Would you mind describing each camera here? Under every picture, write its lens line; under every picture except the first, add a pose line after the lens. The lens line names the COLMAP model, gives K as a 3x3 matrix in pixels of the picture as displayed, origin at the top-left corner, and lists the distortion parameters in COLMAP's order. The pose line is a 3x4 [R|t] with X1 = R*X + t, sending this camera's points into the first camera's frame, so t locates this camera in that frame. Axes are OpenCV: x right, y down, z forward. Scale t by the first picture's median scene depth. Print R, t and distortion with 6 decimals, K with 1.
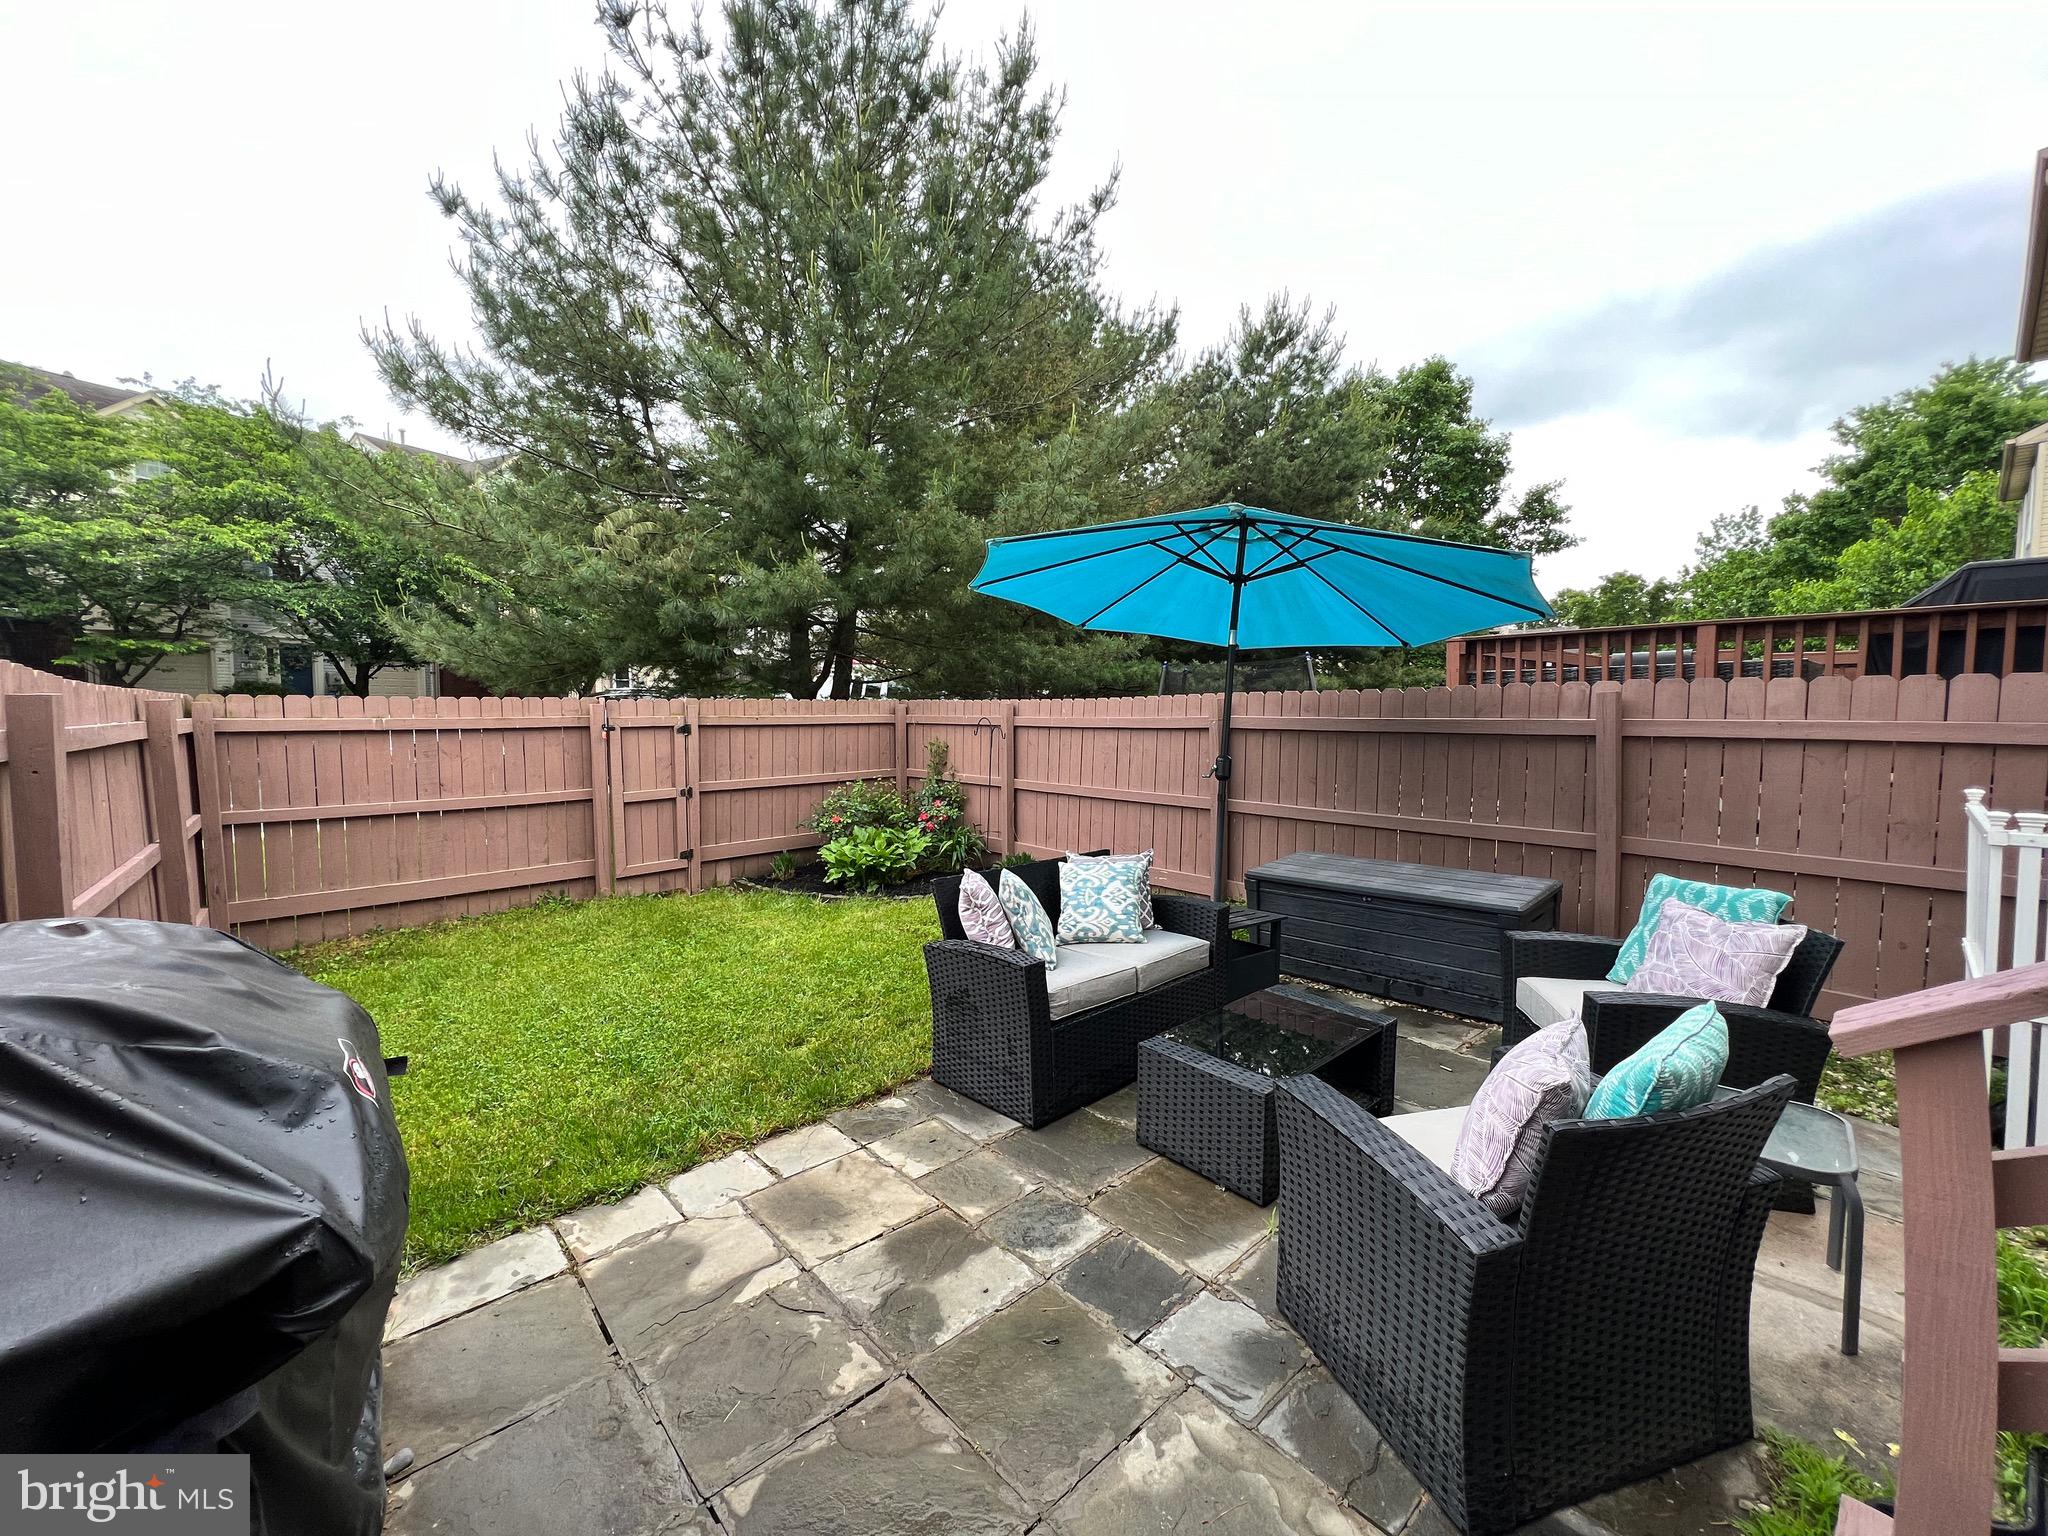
lens RADIAL K [[811.8, 0, 1022.4], [0, 811.8, 771.3], [0, 0, 1]] dist [-0.000809, 0.000155]
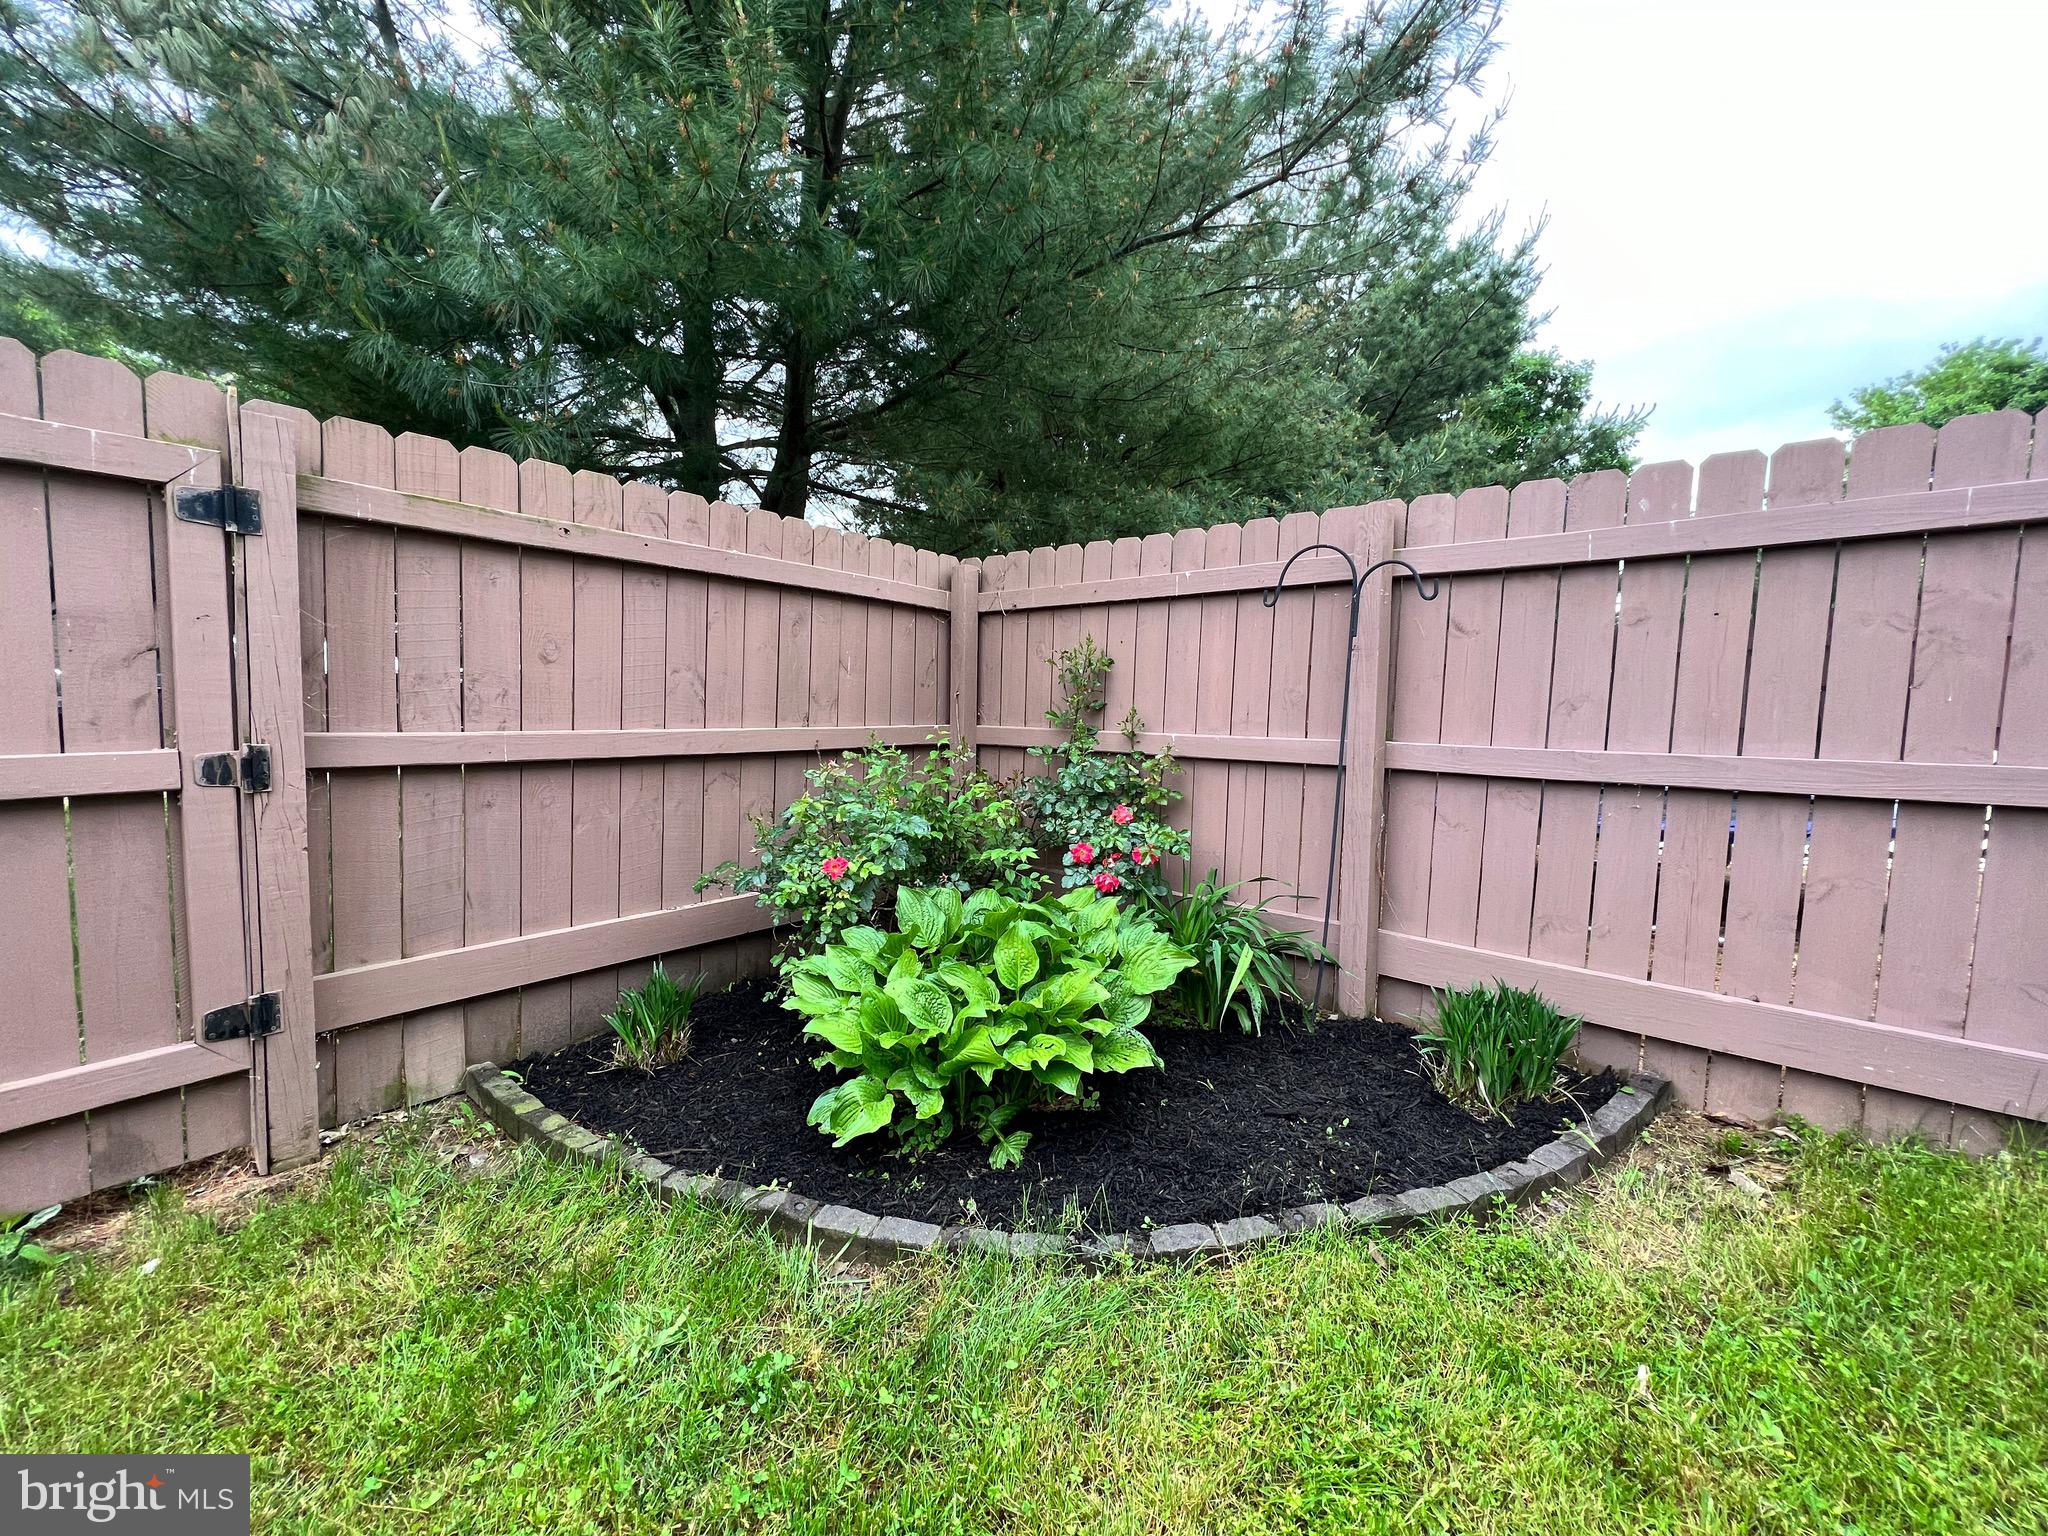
lens RADIAL K [[811.8, 0, 1022.7], [0, 811.8, 773.1], [0, 0, 1]] dist [-0.000809, 0.000155]
pose [[0.992879, 0.008245, 0.118845, -0.212769], [-0.008773, 0.999954, 0.003925, 0.024108], [-0.118808, -0.004940, 0.992905, 0.747360]]
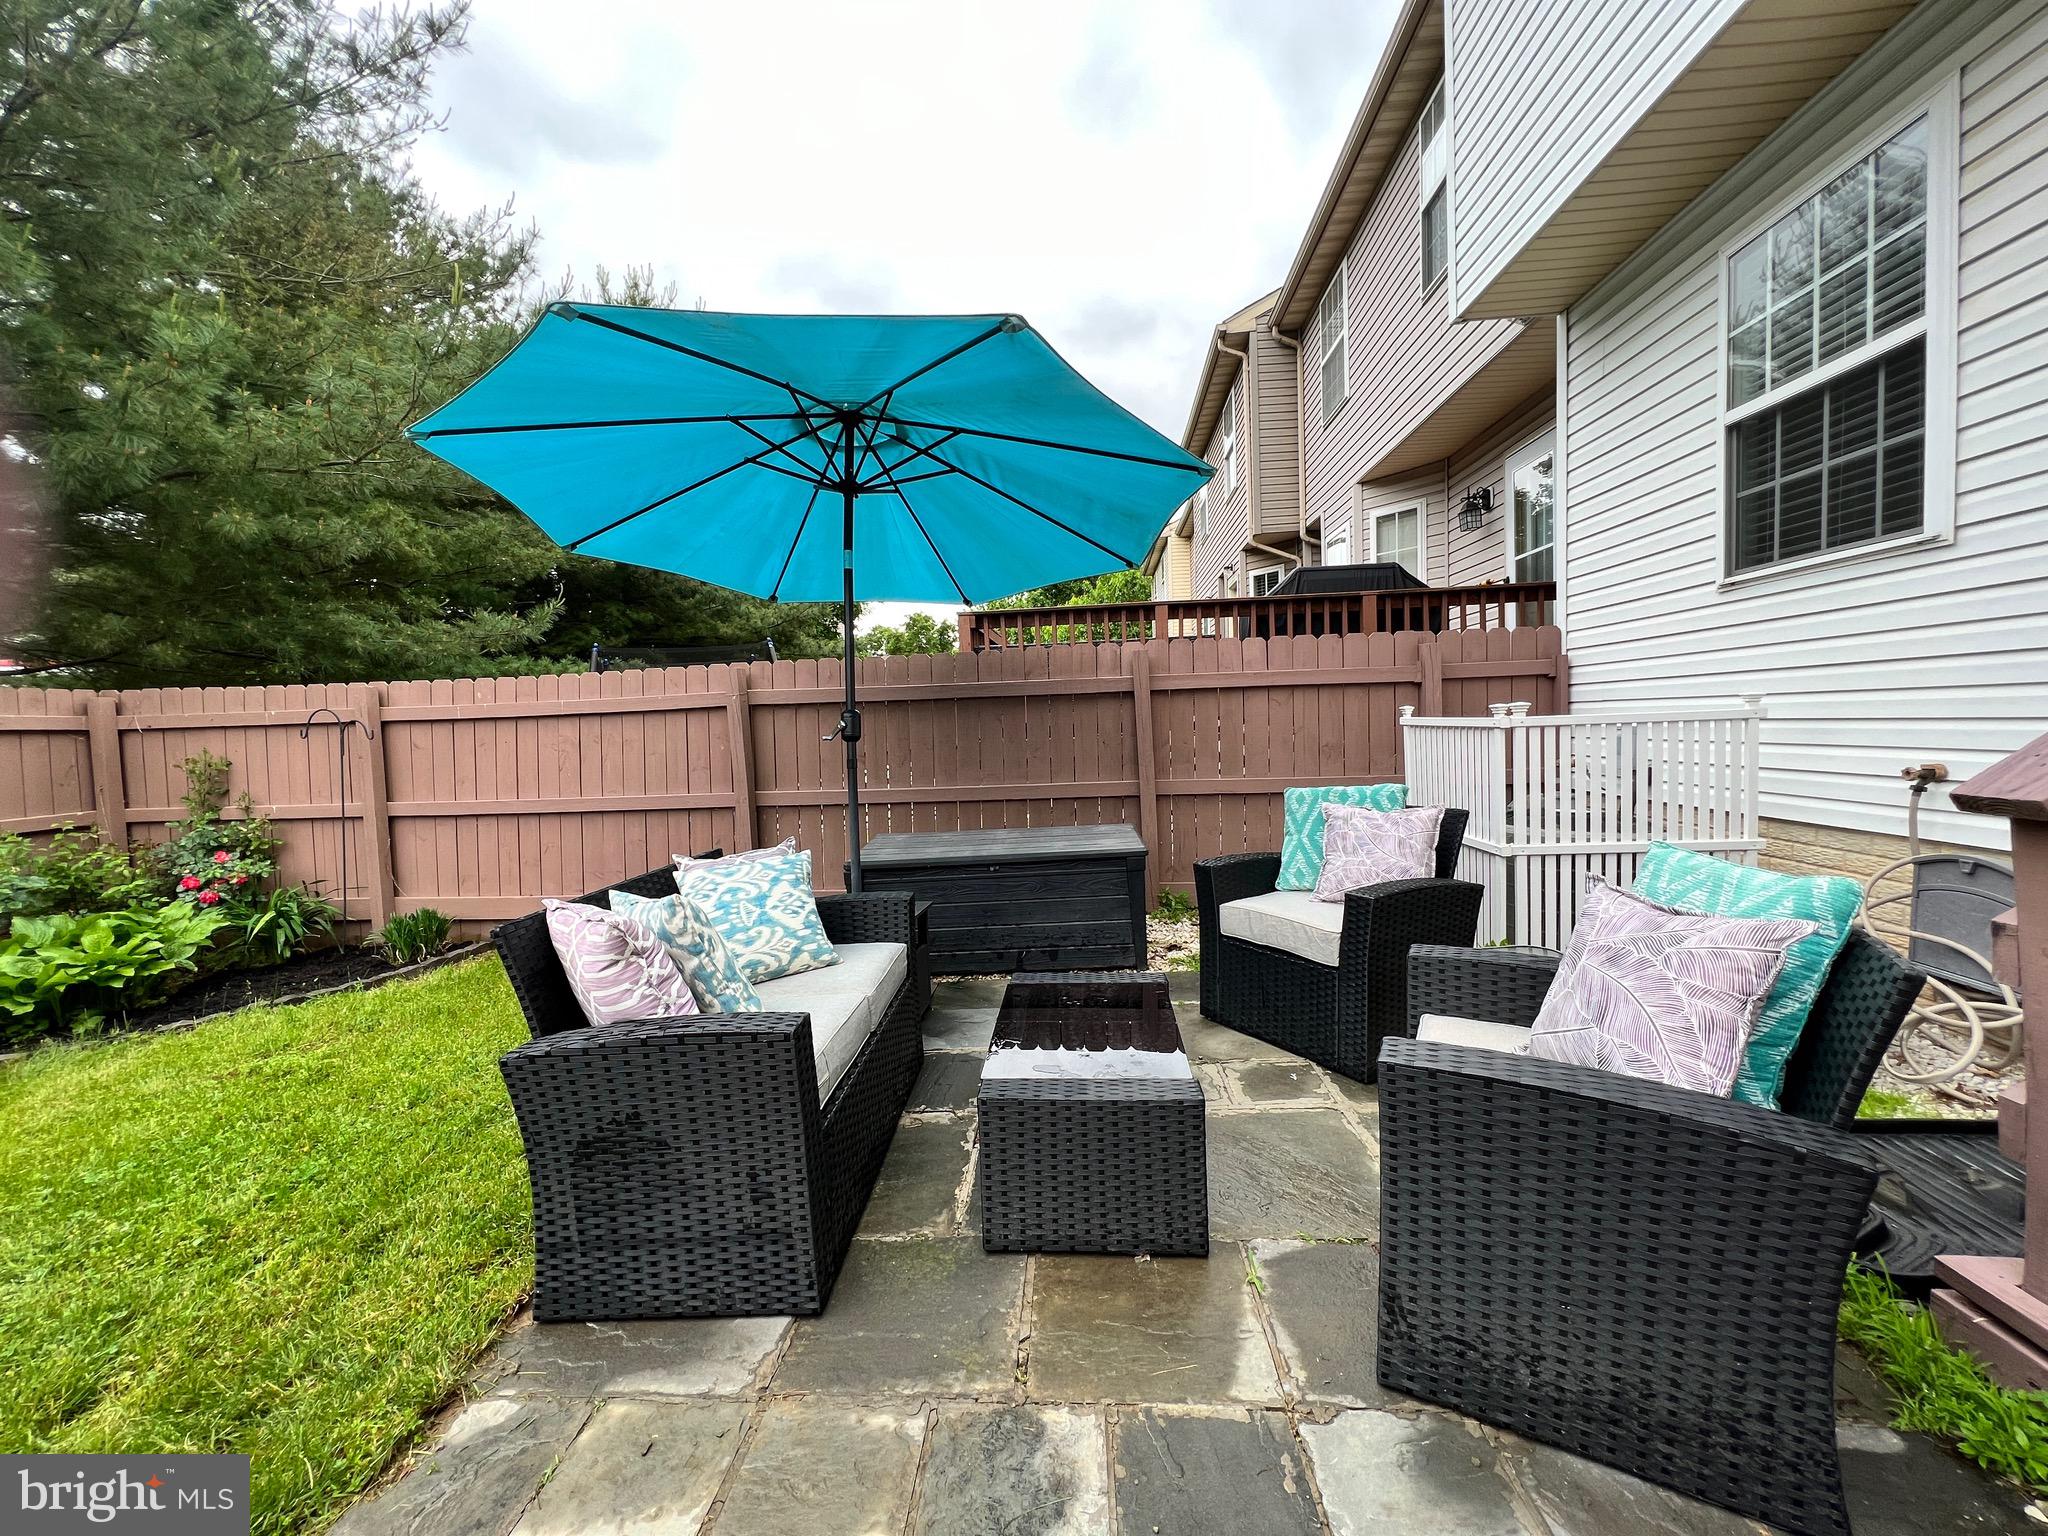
lens RADIAL K [[811.8, 0, 1016.0], [0, 811.8, 767.4], [0, 0, 1]] dist [-0.000809, 0.000155]
pose [[0.724700, -0.059887, 0.686457, -0.098338], [0.085049, 0.996373, -0.002863, 0.028737], [-0.683796, 0.060457, 0.727164, 0.183620]]
